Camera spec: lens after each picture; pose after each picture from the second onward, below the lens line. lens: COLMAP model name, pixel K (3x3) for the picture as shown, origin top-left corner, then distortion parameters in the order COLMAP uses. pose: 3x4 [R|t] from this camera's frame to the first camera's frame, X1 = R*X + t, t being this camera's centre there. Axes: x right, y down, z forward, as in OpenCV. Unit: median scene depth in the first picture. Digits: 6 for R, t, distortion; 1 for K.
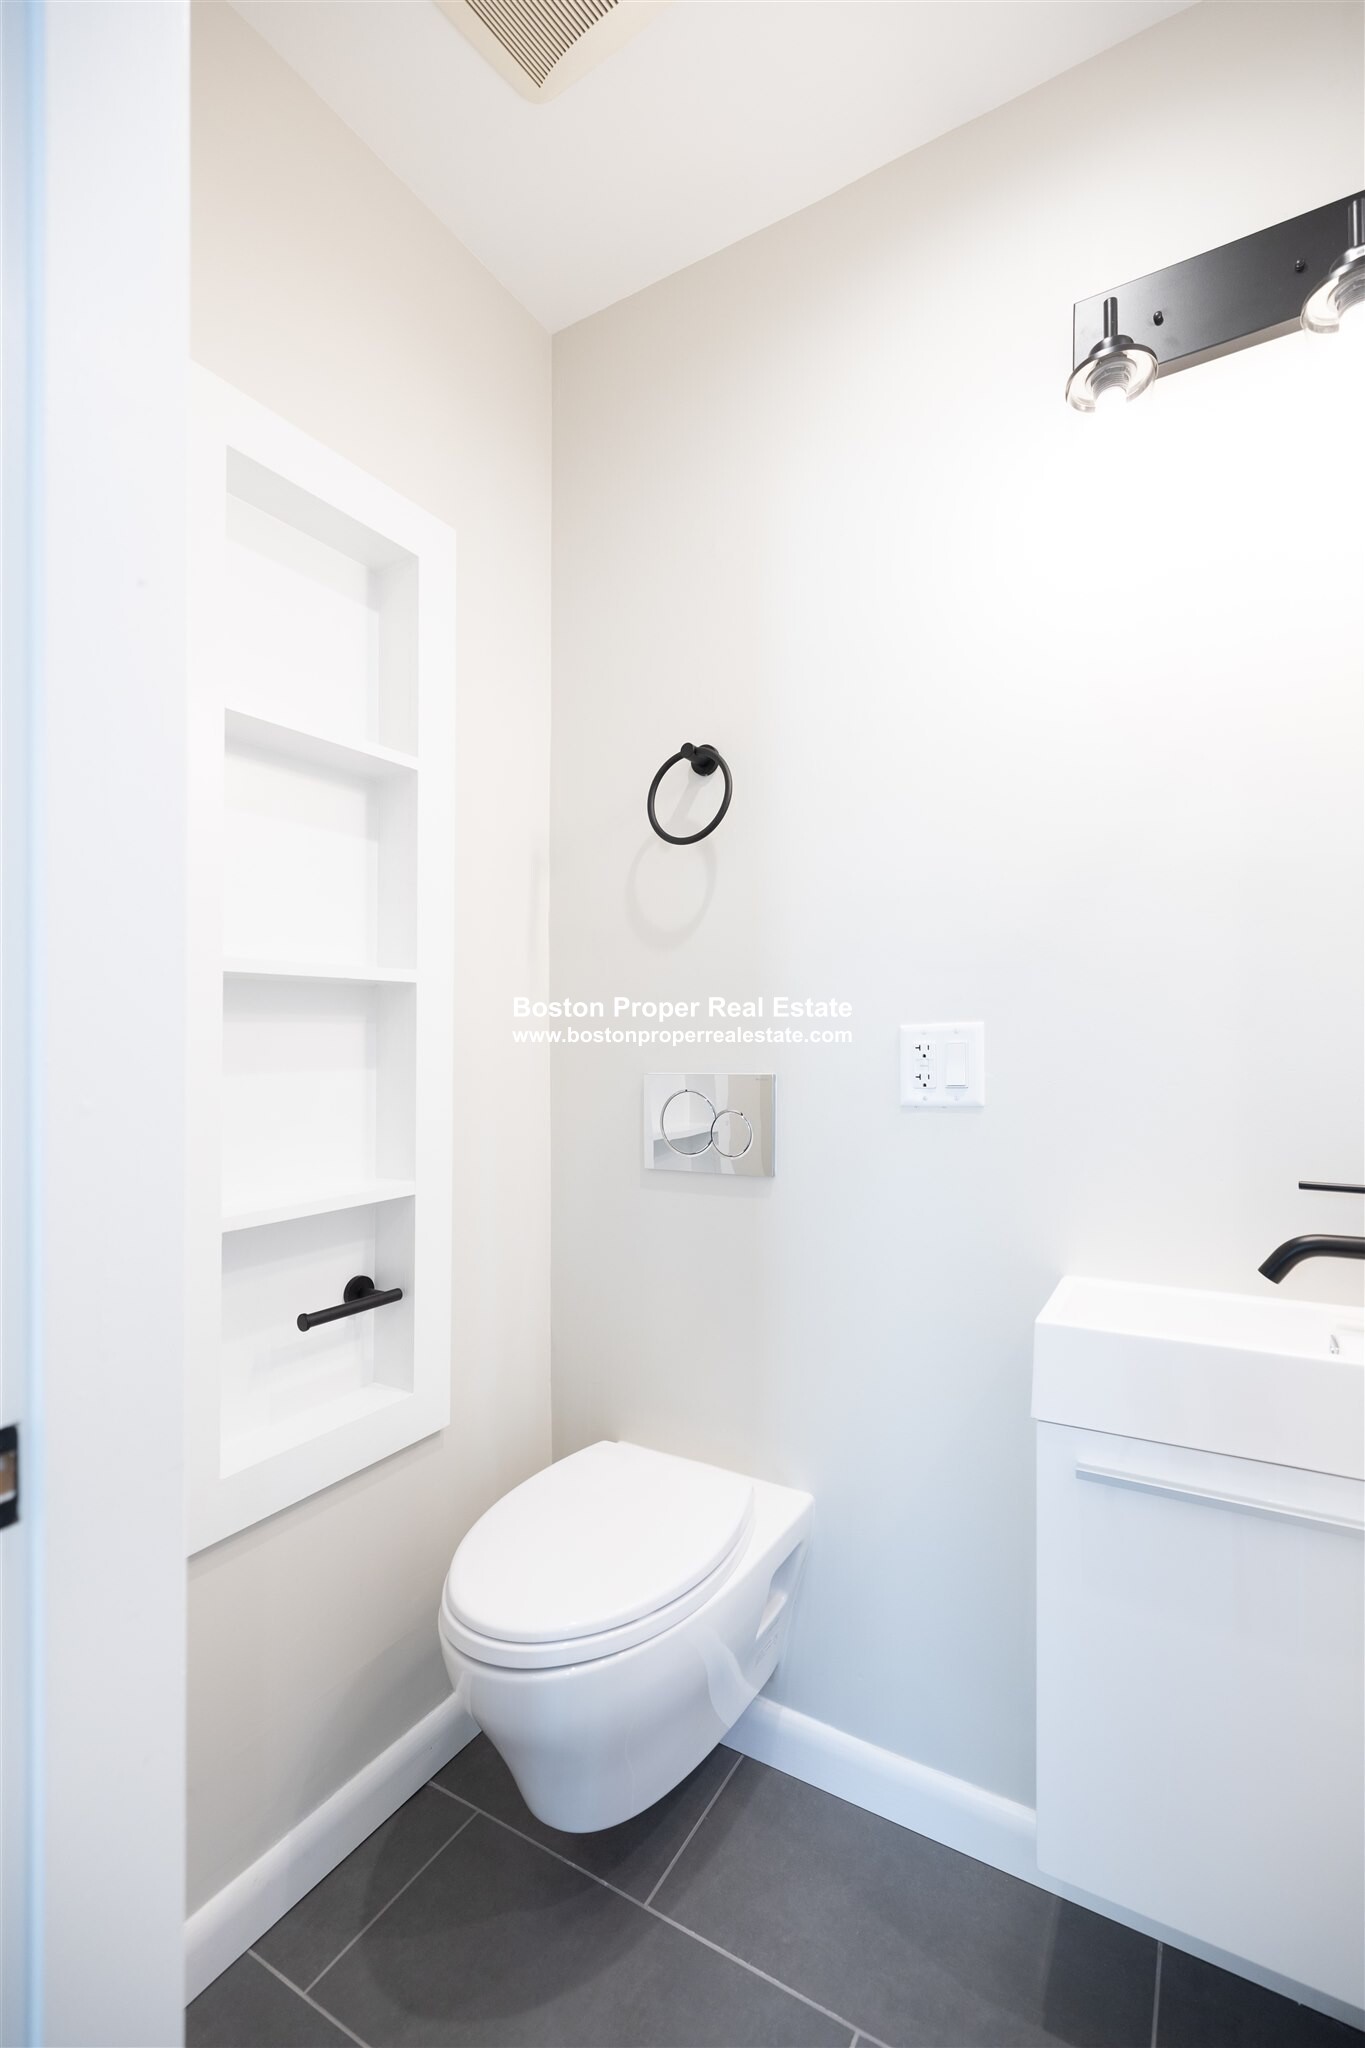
lens RADIAL K [[889.9, 0, 681.5], [0, 889.9, 1012.2], [0, 0, 1]] dist [0.001253, -0.000704]
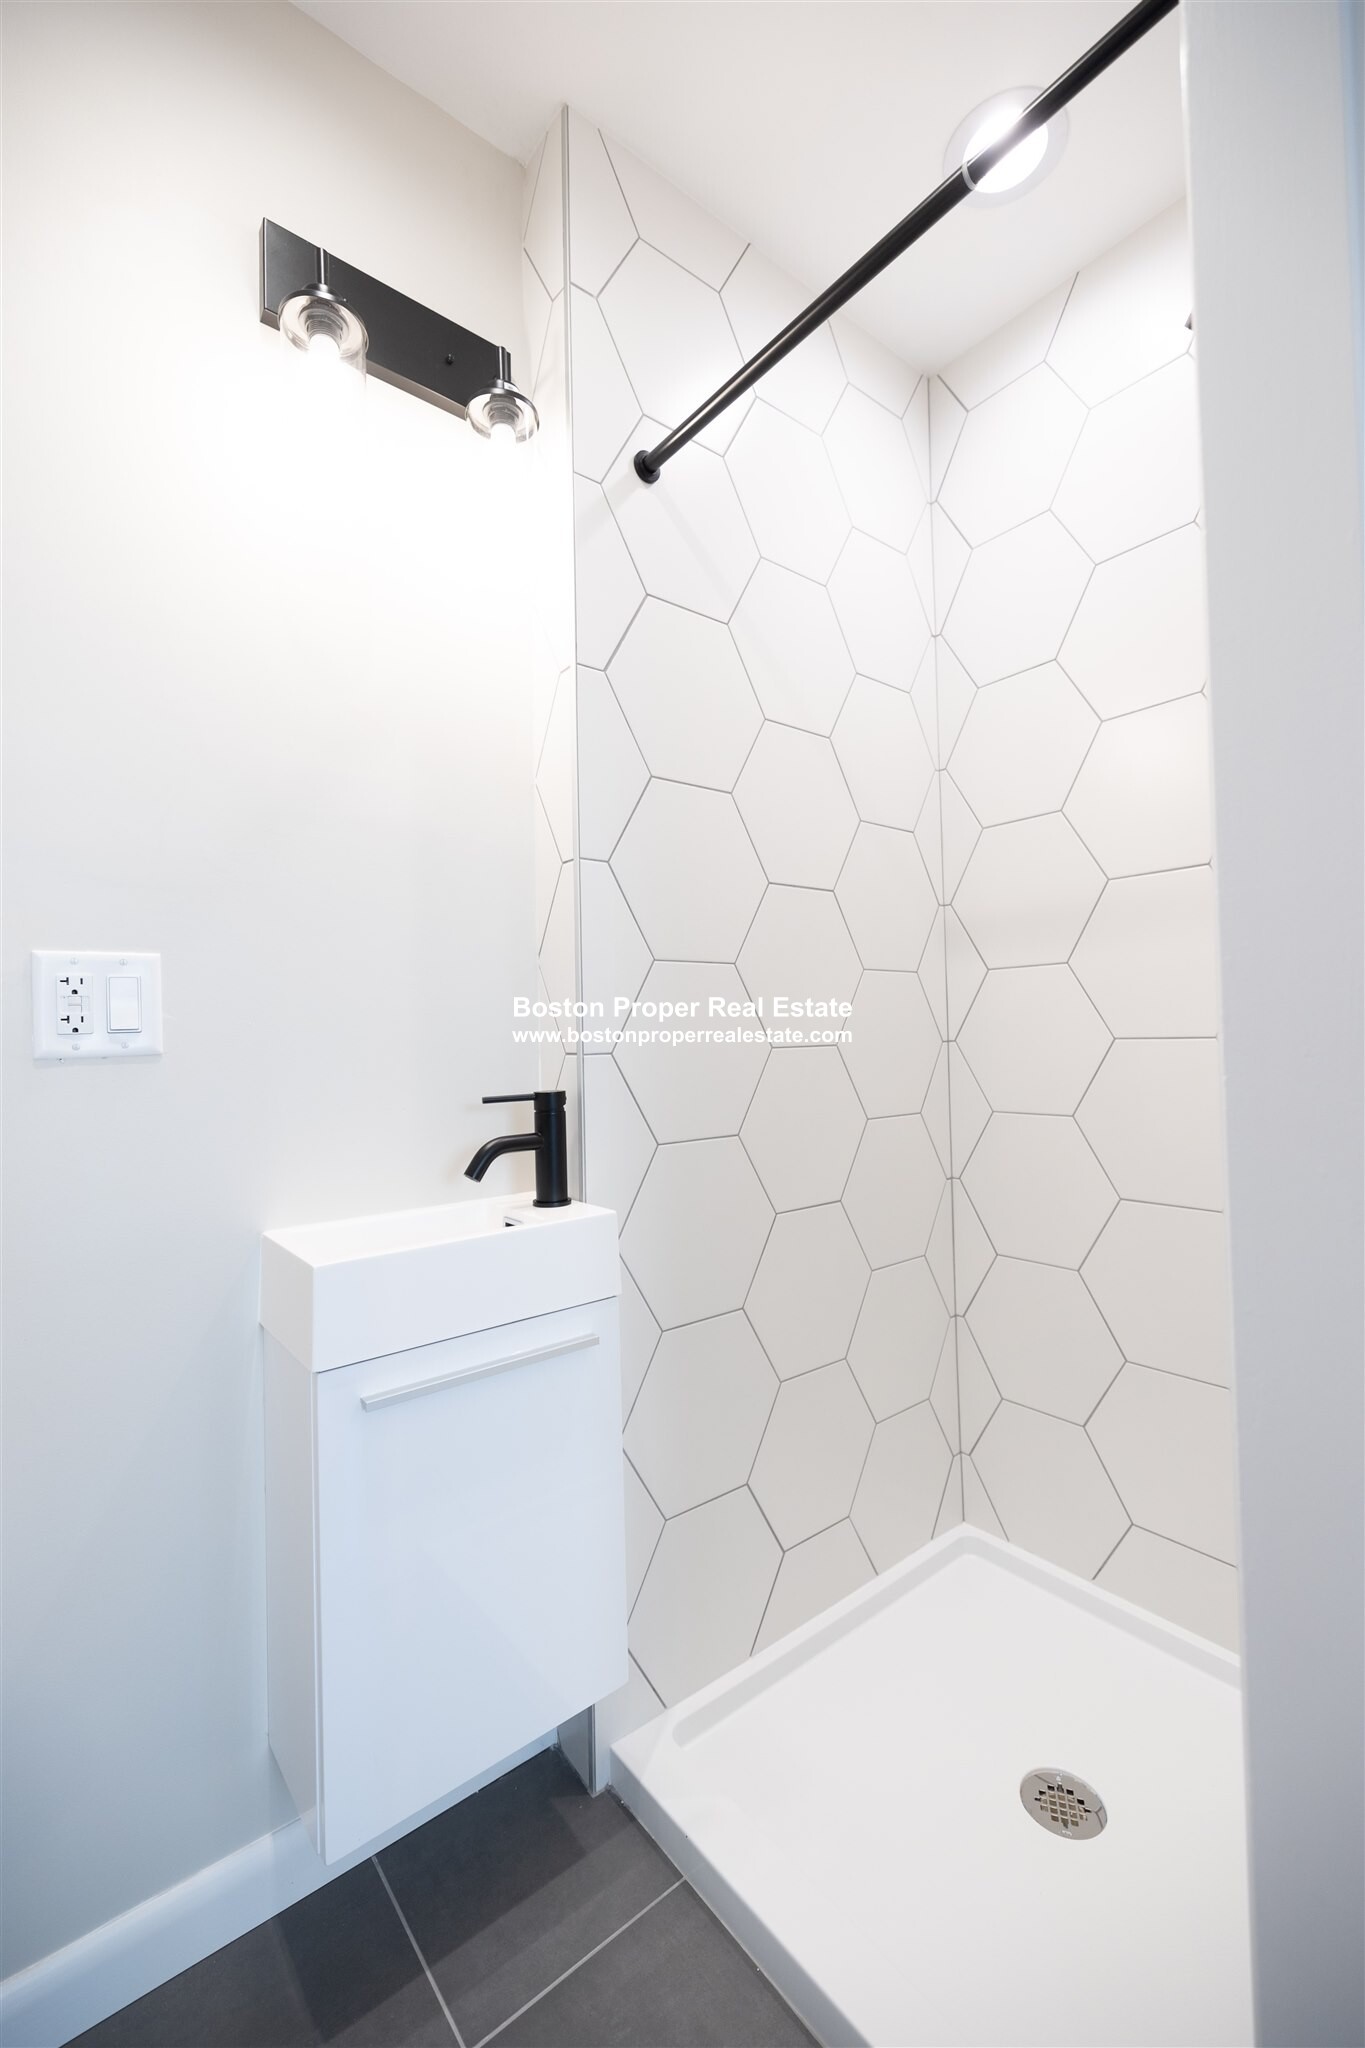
lens RADIAL K [[889.9, 0, 681.5], [0, 889.9, 1012.2], [0, 0, 1]] dist [0.001253, -0.000704]
pose [[0.308627, 0.047277, 0.950007, -0.296226], [-0.014062, 0.998882, -0.045141, 0.096120], [-0.951079, 0.000573, 0.308947, 0.279905]]
